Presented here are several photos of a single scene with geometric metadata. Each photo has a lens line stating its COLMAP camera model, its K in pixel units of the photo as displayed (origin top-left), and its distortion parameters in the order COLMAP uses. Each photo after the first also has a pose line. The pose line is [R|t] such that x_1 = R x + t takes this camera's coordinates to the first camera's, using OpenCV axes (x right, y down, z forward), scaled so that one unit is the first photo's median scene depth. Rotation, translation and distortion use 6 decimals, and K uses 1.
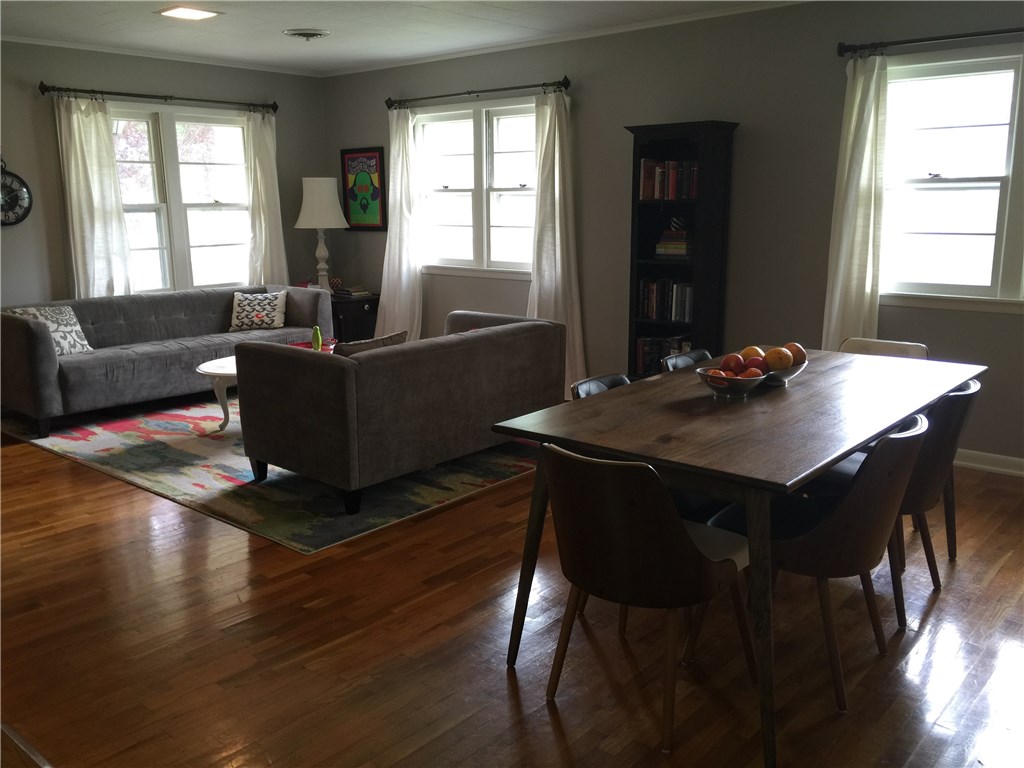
lens RADIAL K [[872.7, 0, 512.0], [0, 872.7, 384.0], [0, 0, 1]] dist [0.077113, -0.112786]
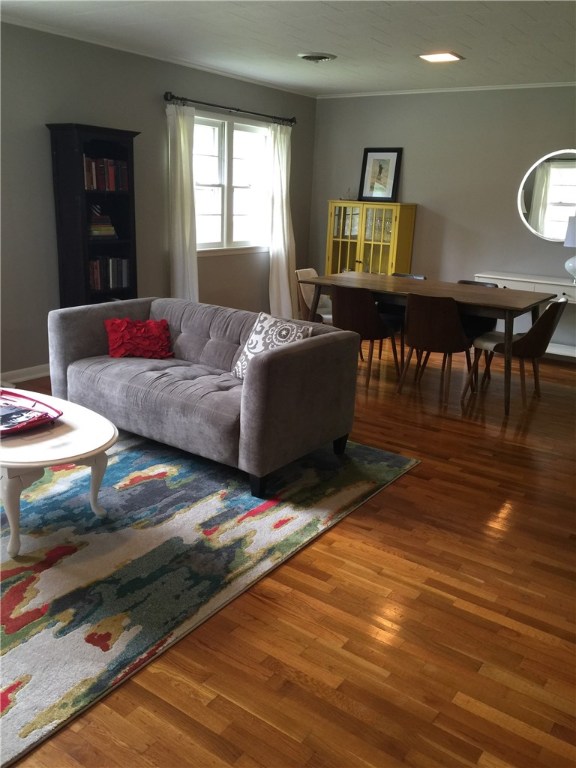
lens RADIAL K [[668.7, 0, 288.7], [0, 668.7, 354.9], [0, 0, 1]] dist [0.154733, 0.002391]
pose [[-0.103780, -0.232467, 0.967052, -0.968964], [0.162556, 0.955263, 0.247078, -0.215185], [-0.981226, 0.182842, -0.061348, 0.988303]]
